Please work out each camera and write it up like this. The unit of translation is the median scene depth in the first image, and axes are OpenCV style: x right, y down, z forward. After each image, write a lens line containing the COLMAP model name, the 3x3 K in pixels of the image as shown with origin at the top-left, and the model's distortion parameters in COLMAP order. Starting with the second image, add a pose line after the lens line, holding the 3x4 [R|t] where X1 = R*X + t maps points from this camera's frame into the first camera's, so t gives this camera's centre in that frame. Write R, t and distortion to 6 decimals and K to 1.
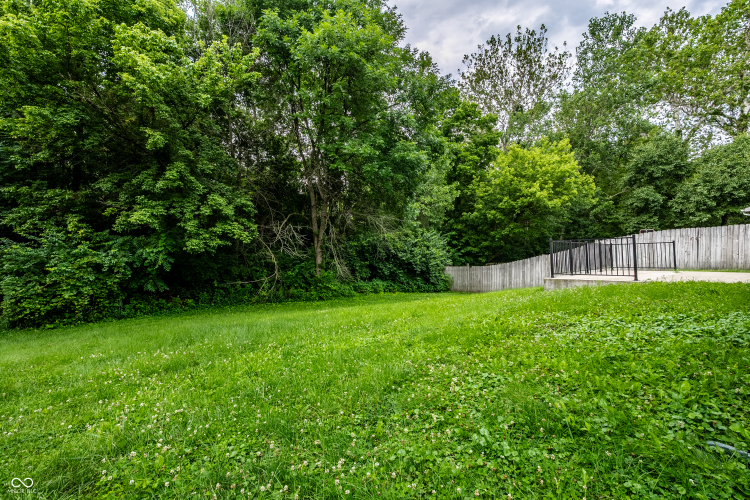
lens RADIAL K [[324.4, 0, 376.5], [0, 324.4, 253.8], [0, 0, 1]] dist [-0.000652, -0.000245]
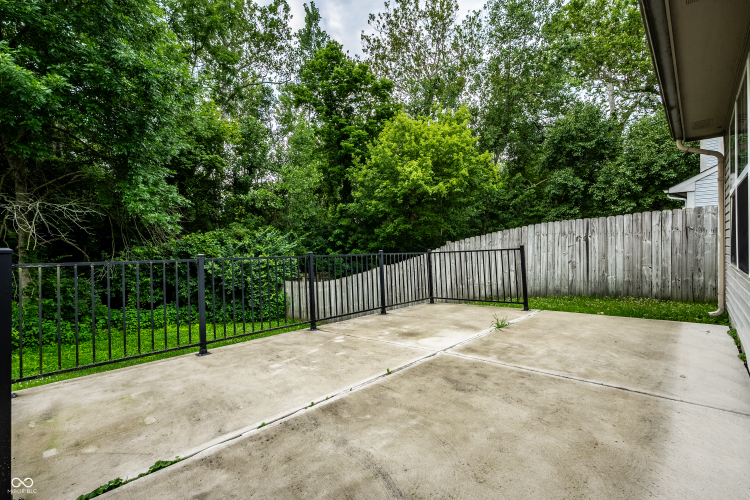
lens RADIAL K [[335.0, 0, 379.2], [0, 335.0, 248.9], [0, 0, 1]] dist [-0.002065, 0.000016]
pose [[0.994530, -0.018072, 0.102871, 0.322906], [0.019043, 0.999783, -0.008468, -0.017272], [-0.102696, 0.010381, 0.994659, 0.262364]]
